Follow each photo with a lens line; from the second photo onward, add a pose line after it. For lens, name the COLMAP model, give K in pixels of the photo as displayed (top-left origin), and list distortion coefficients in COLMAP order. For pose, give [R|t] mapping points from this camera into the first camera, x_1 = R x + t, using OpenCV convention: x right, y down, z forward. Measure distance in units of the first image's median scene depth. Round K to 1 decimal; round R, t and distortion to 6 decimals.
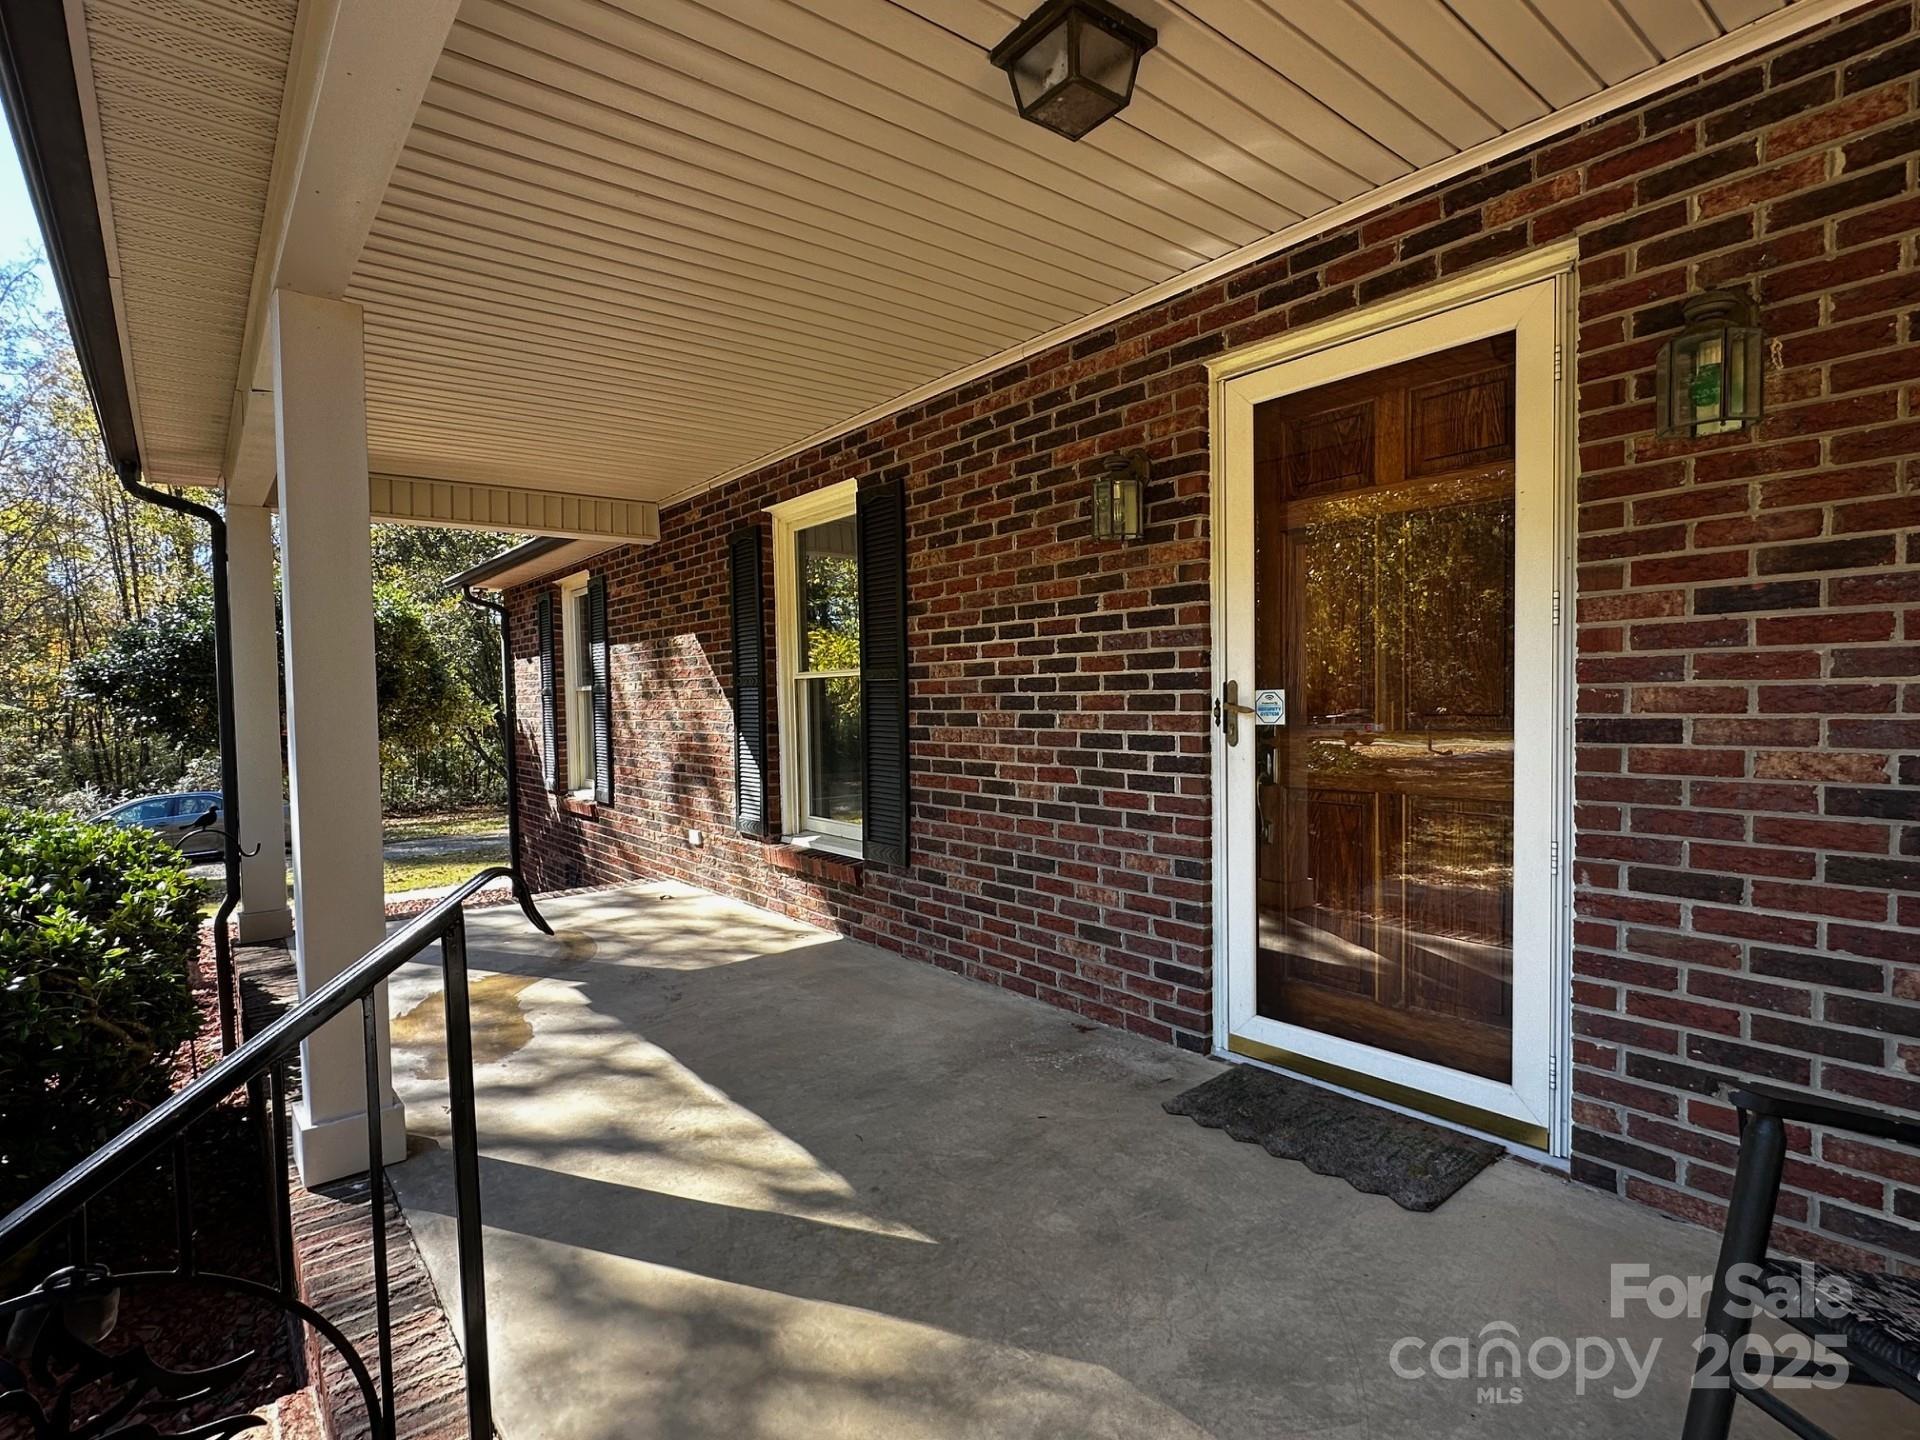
lens RADIAL K [[970.7, 0, 965.8], [0, 970.7, 728.7], [0, 0, 1]] dist [-0.002848, -0.000168]
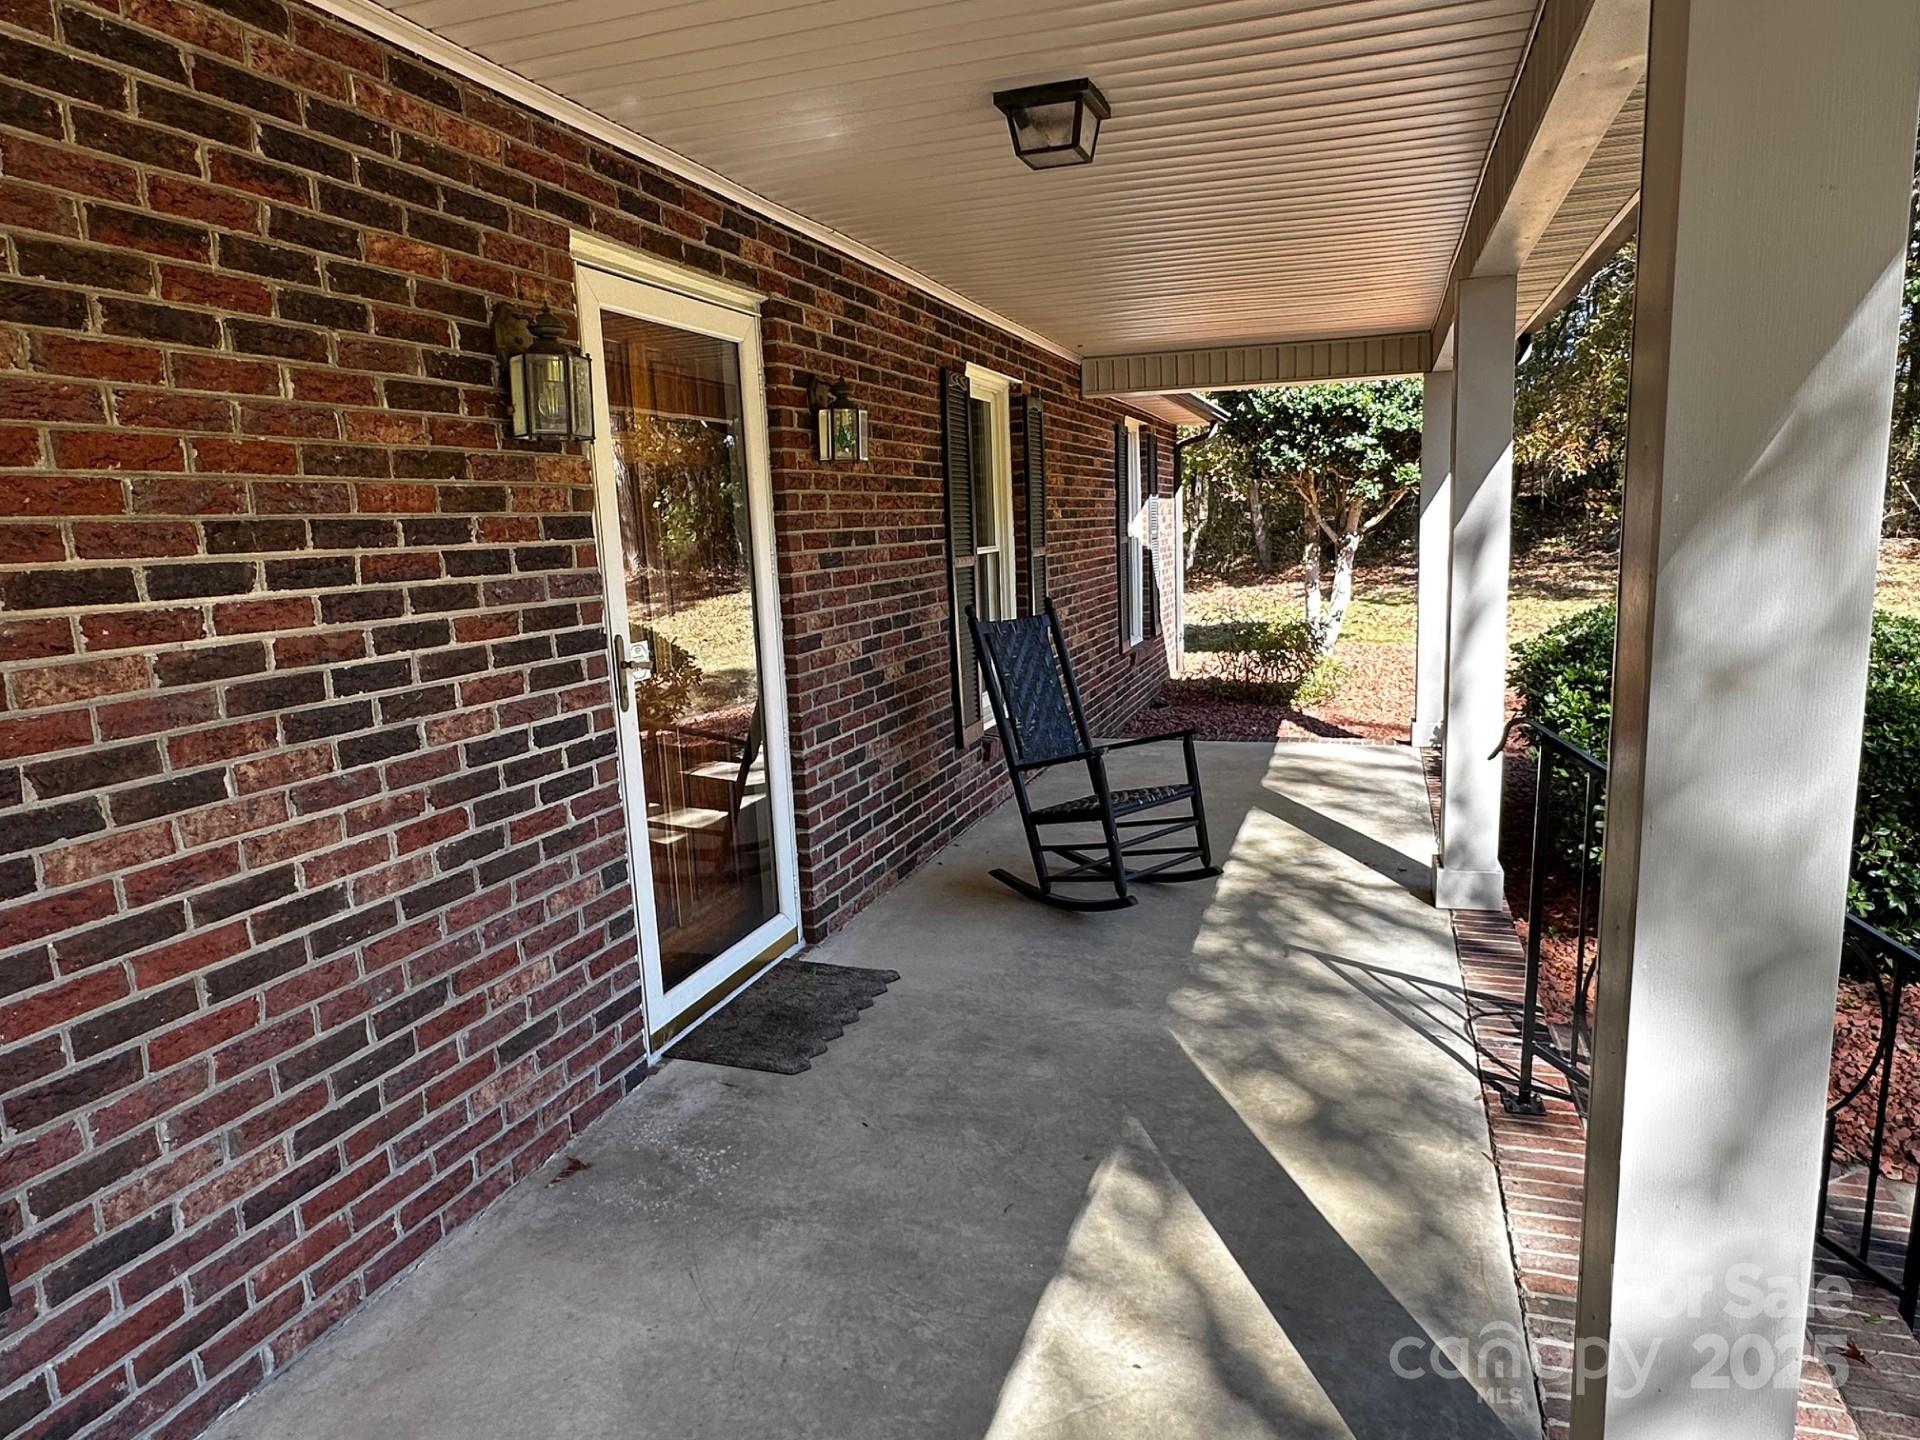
lens RADIAL K [[1188.8, 0, 957.2], [0, 1188.8, 735.6], [0, 0, 1]] dist [-0.002142, -0.000884]
pose [[-0.528068, -0.110828, 0.841939, -0.681529], [0.078263, 0.980876, 0.178204, -0.111573], [-0.845588, 0.159996, -0.509296, 1.149604]]
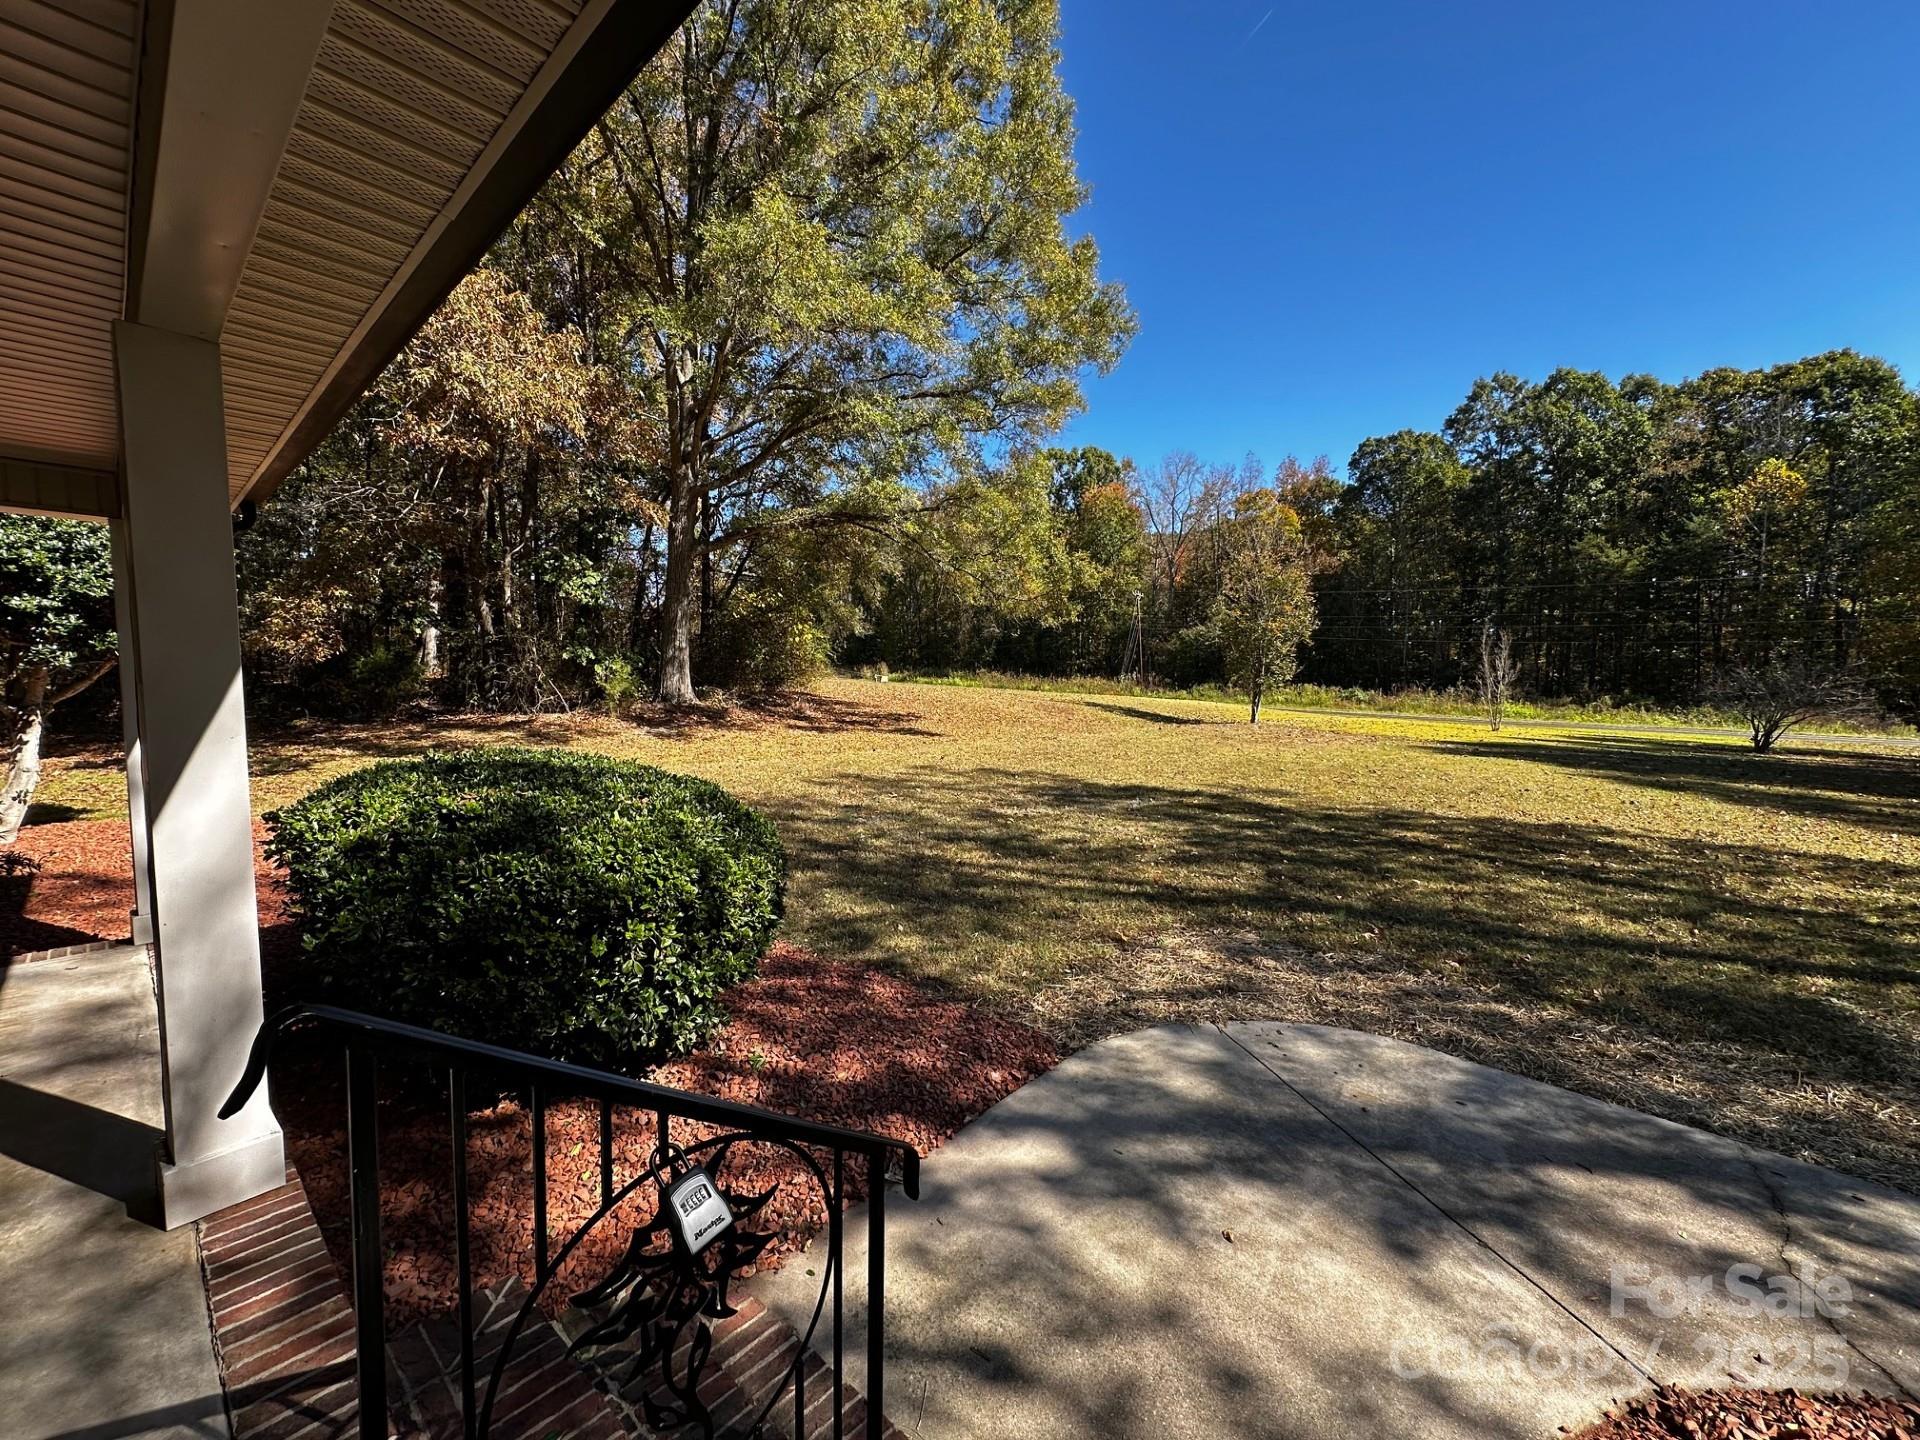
lens RADIAL K [[768.8, 0, 963.2], [0, 768.8, 722.9], [0, 0, 1]] dist [0.000557, -0.000076]
pose [[-0.986549, 0.032919, -0.160118, -0.519128], [0.018978, 0.995955, 0.087830, -0.085075], [0.162361, 0.083610, -0.983183, 0.901575]]
